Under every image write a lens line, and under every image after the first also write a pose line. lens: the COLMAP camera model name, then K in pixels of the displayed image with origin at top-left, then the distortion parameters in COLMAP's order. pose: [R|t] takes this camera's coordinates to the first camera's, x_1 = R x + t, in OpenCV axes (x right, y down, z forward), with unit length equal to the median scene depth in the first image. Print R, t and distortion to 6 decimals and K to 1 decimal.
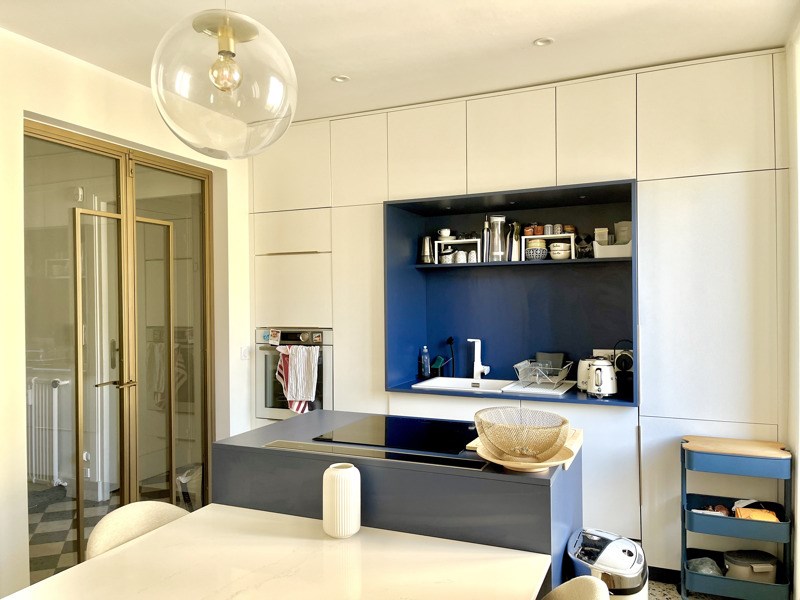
lens RADIAL K [[611.1, 0, 399.0], [0, 611.1, 302.0], [0, 0, 1]] dist [0.013494, 0.000619]
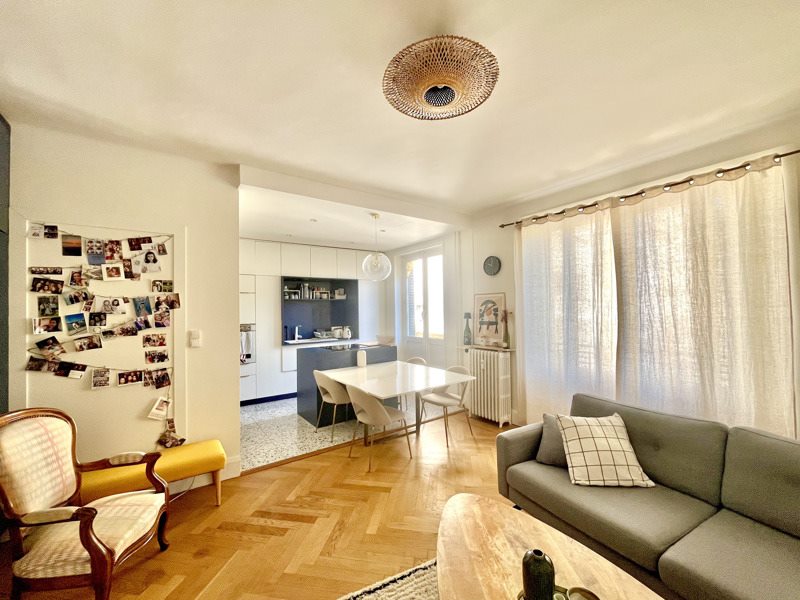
lens RADIAL K [[319.6, 0, 399.5], [0, 319.6, 302.8], [0, 0, 1]] dist [0.000031, 0.000000]
pose [[0.506870, 0.017436, 0.861846, -0.950659], [0.006447, 0.999691, -0.024016, -0.007786], [-0.861999, 0.017729, 0.506600, -0.164449]]
